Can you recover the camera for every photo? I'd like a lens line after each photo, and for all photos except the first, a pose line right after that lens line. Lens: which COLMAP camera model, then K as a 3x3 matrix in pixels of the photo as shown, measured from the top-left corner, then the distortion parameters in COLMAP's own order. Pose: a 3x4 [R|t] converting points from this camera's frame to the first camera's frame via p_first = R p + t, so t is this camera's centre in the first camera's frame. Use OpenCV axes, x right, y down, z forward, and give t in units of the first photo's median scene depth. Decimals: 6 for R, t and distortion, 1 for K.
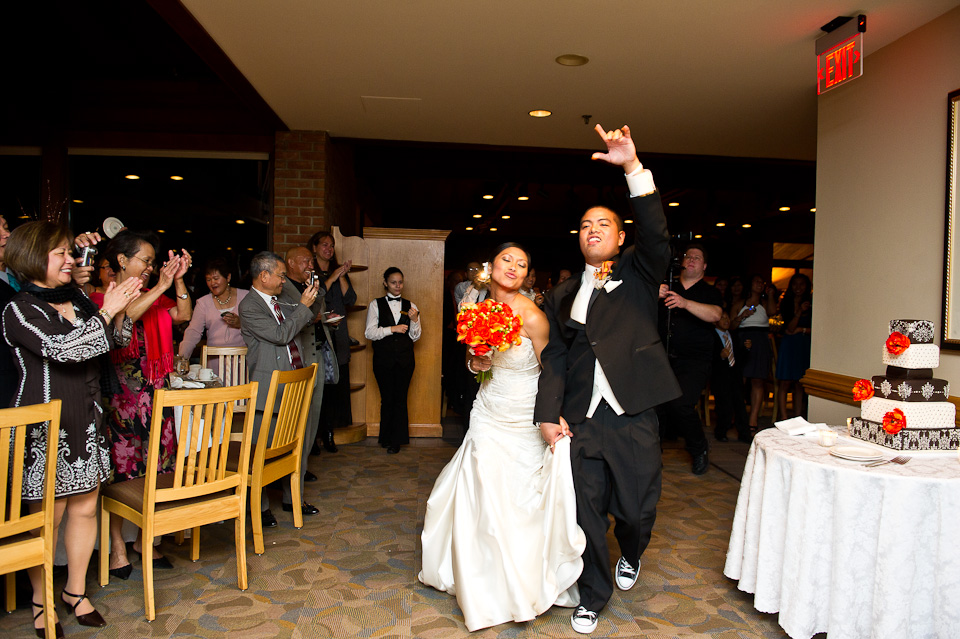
lens RADIAL K [[667.6, 0, 480.0], [0, 667.6, 319.5], [0, 0, 1]] dist [-0.051680, -0.002686]
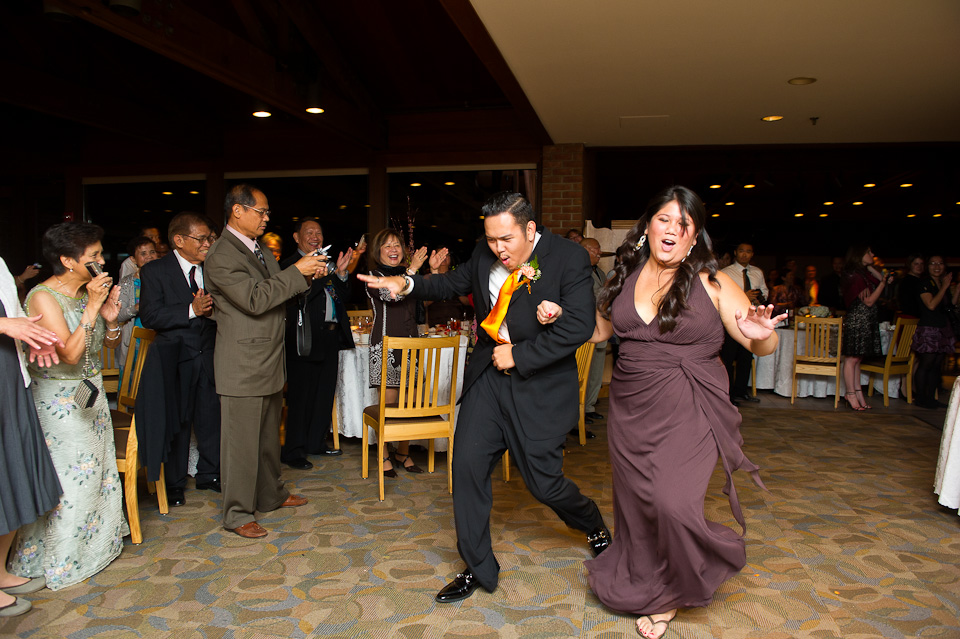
lens RADIAL K [[667.6, 0, 480.0], [0, 667.6, 319.5], [0, 0, 1]] dist [-0.051680, -0.002686]
pose [[0.953651, 0.004998, -0.300872, -0.043347], [0.000569, 0.999830, 0.018410, 0.019624], [0.300913, -0.017728, 0.953487, -0.235147]]
